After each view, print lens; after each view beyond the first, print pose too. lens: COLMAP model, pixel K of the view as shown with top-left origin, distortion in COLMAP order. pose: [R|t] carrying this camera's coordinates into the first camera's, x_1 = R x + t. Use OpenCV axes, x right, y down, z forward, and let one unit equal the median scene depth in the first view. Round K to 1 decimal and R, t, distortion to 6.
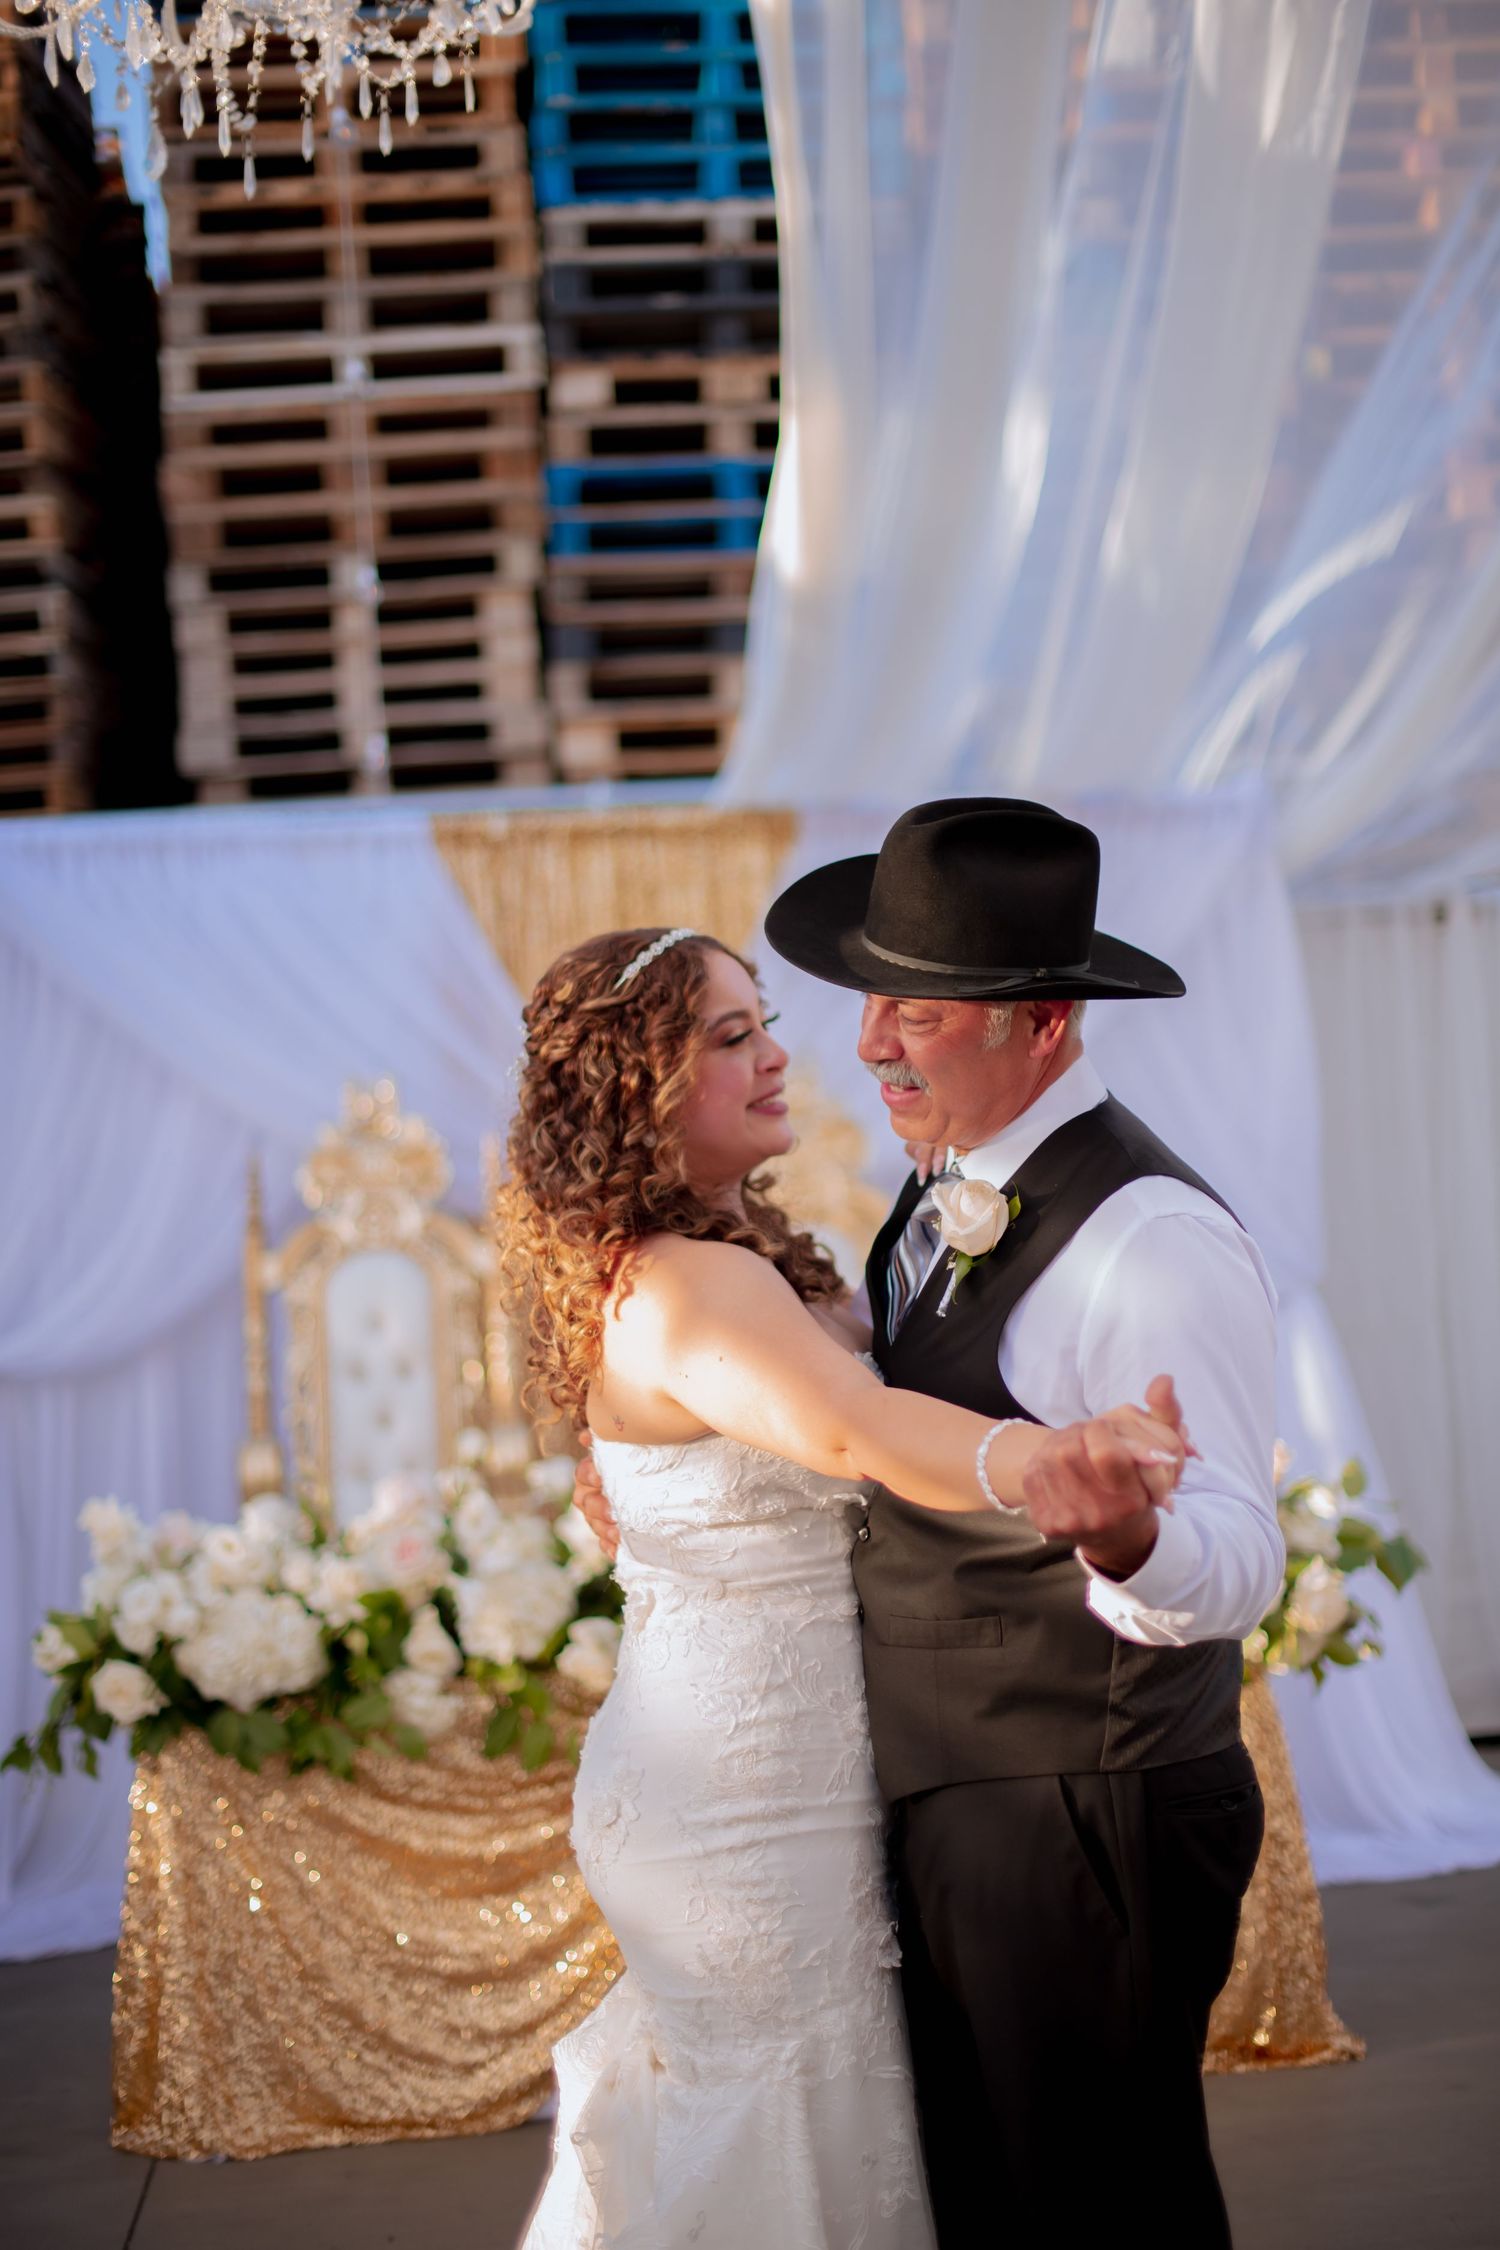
lens RADIAL K [[3232.0, 0, 750.0], [0, 3232.0, 1125.0], [0, 0, 1]] dist [-0.130107, 0.063065]
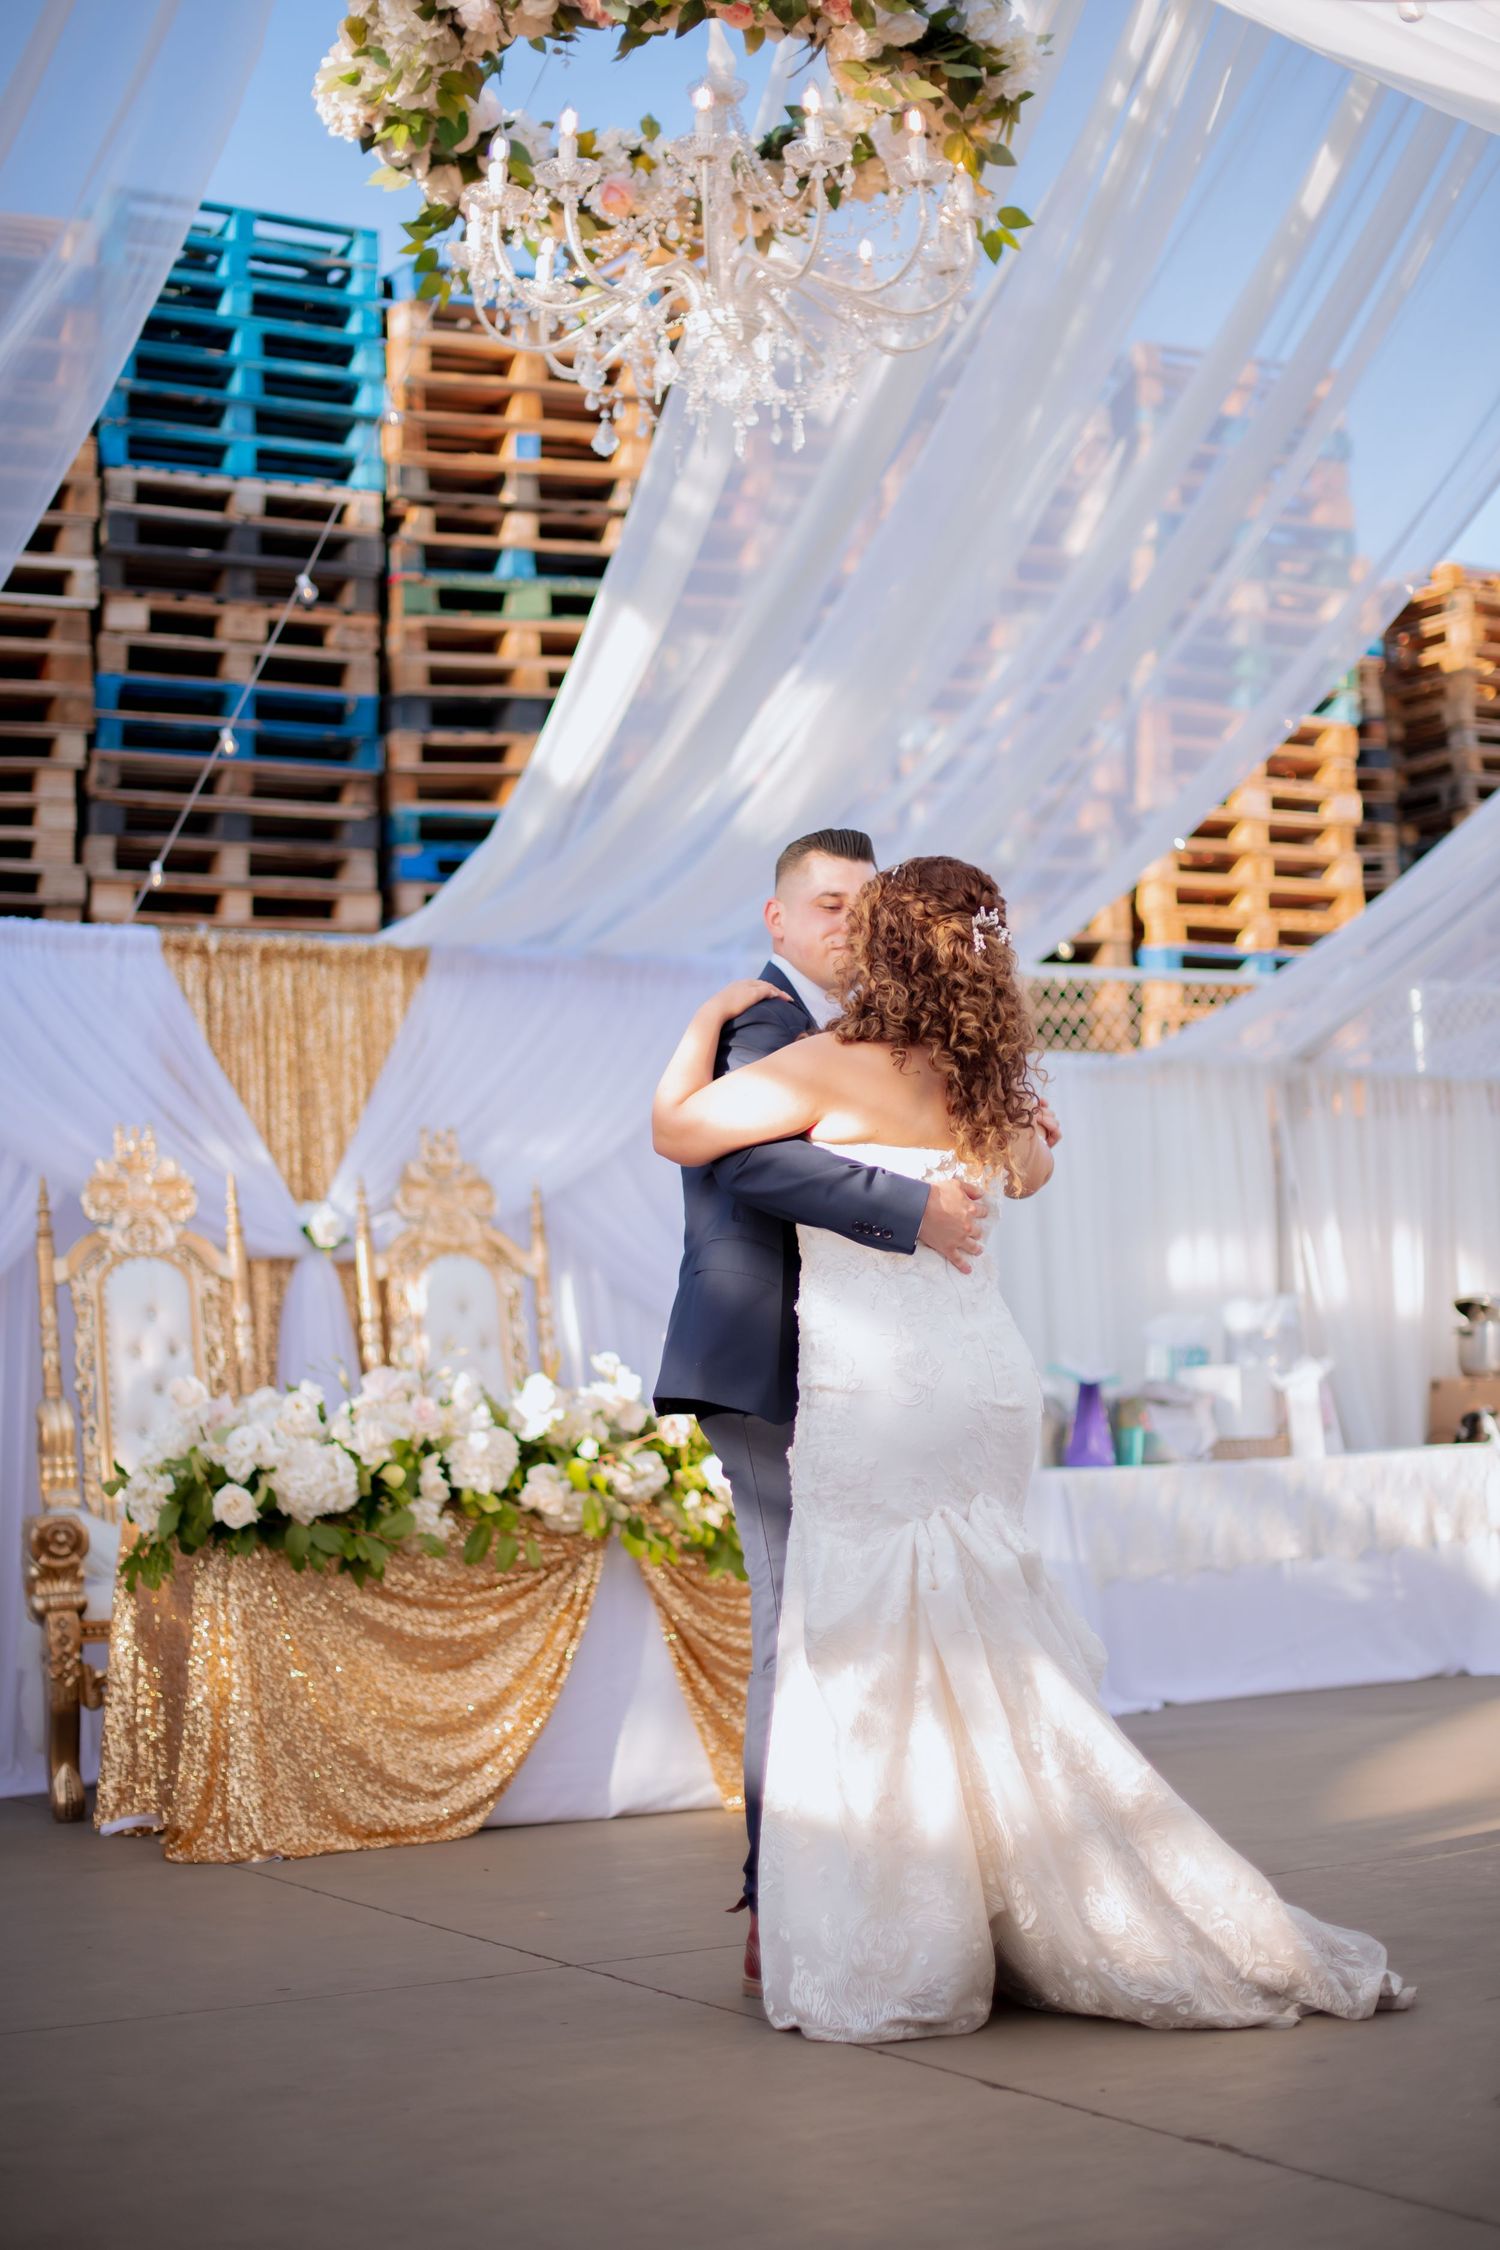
lens RADIAL K [[3198.1, 0, 742.4], [0, 3198.1, 1156.4], [0, 0, 1]] dist [-0.156496, 0.146819]
pose [[0.918275, 0.056723, 0.391859, -0.508237], [-0.023301, 0.995711, -0.089530, 0.137037], [-0.395257, 0.073083, 0.915659, -0.321869]]
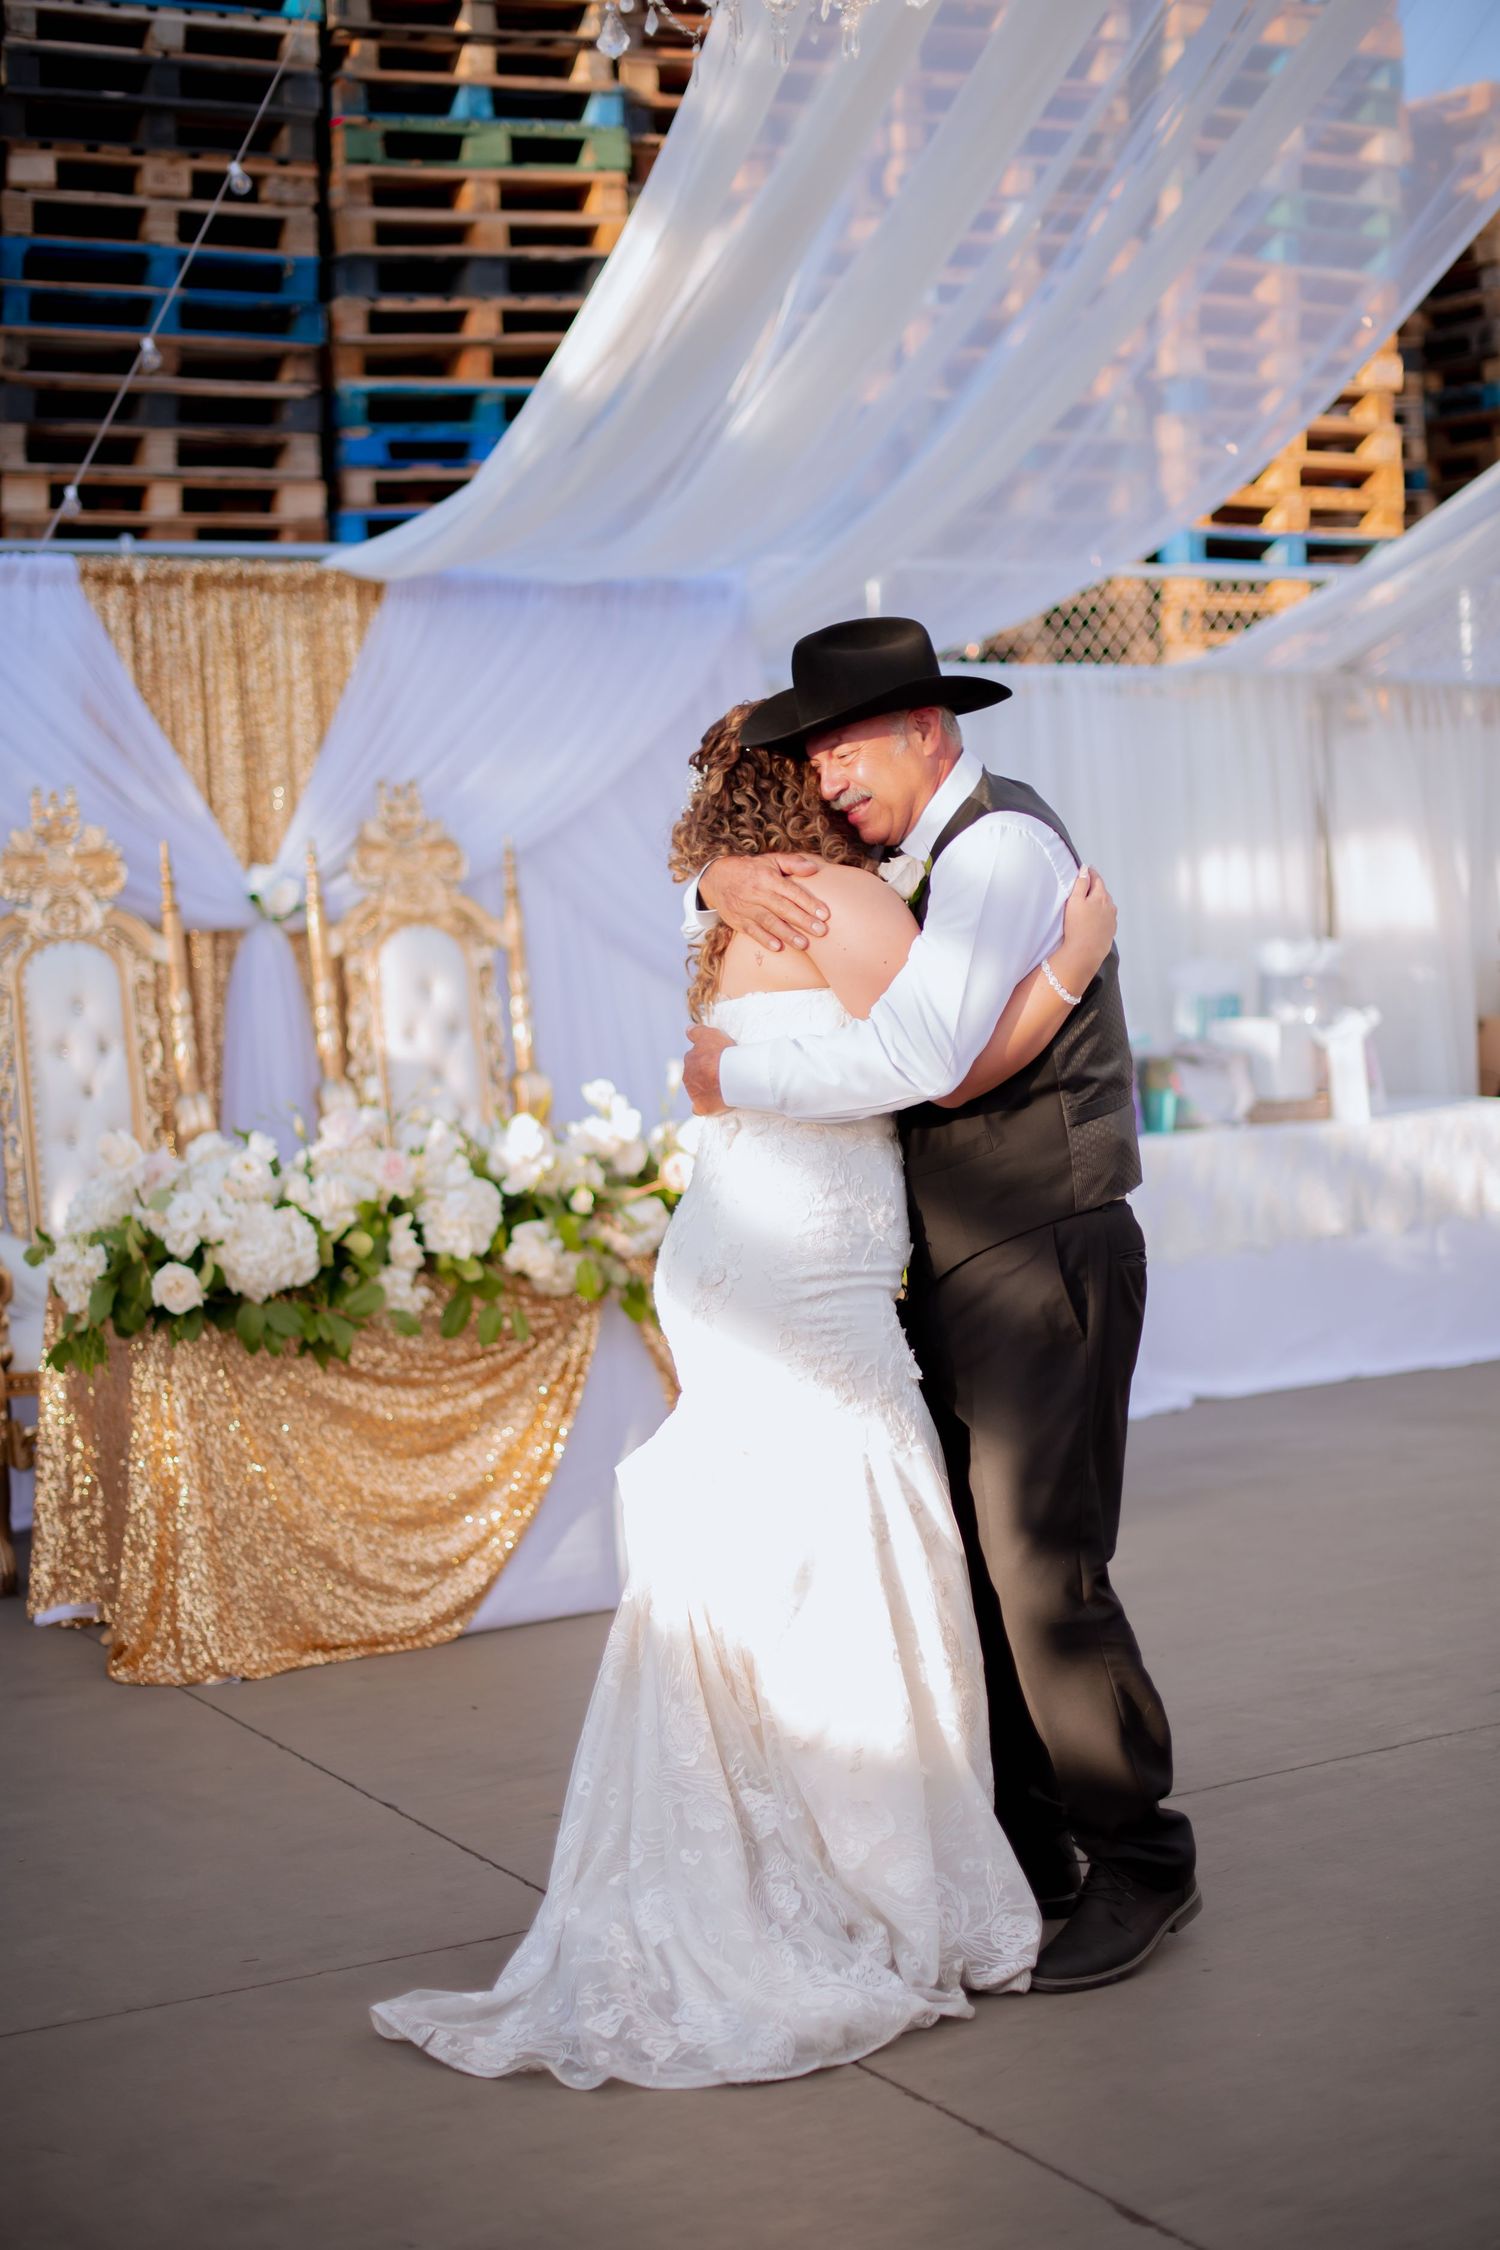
lens RADIAL K [[3198.1, 0, 742.4], [0, 3198.1, 1156.4], [0, 0, 1]] dist [-0.156496, 0.146819]
pose [[0.910752, -0.008574, 0.412866, -0.463538], [-0.022946, 0.997189, 0.071325, 0.037772], [-0.412317, -0.074432, 0.907995, -0.140120]]
